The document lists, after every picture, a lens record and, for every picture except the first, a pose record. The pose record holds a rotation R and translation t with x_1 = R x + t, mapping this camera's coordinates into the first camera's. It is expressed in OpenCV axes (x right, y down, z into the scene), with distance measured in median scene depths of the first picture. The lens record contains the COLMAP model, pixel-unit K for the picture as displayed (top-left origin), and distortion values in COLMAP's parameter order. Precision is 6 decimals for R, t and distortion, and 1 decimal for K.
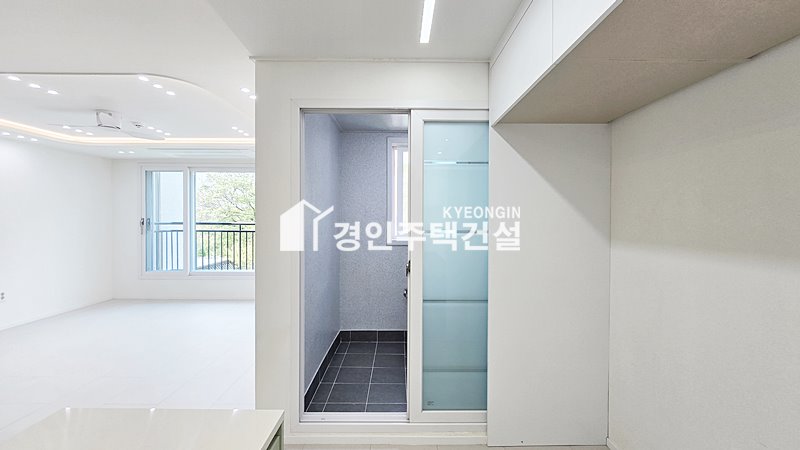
lens RADIAL K [[327.7, 0, 398.9], [0, 327.7, 222.7], [0, 0, 1]] dist [0.001788, 0.000105]
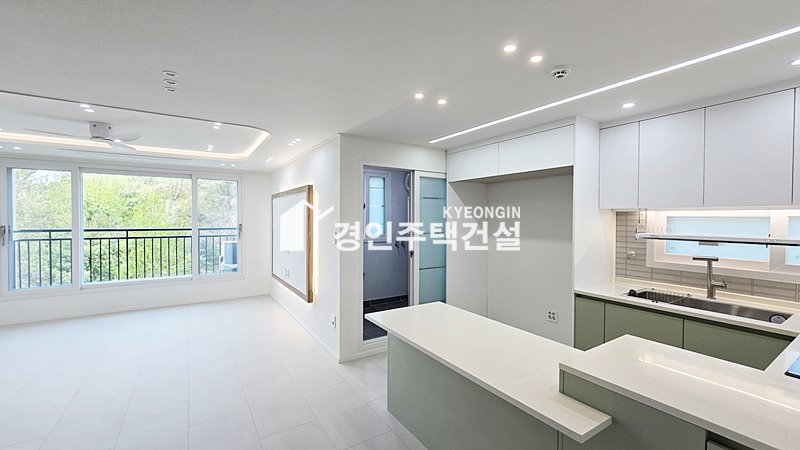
lens RADIAL K [[327.7, 0, 398.9], [0, 327.7, 222.7], [0, 0, 1]] dist [0.001788, 0.000105]
pose [[0.842658, -0.007971, 0.538390, -0.399427], [0.006851, 0.999968, 0.004082, -0.017184], [-0.538406, 0.000249, 0.842686, -0.211821]]
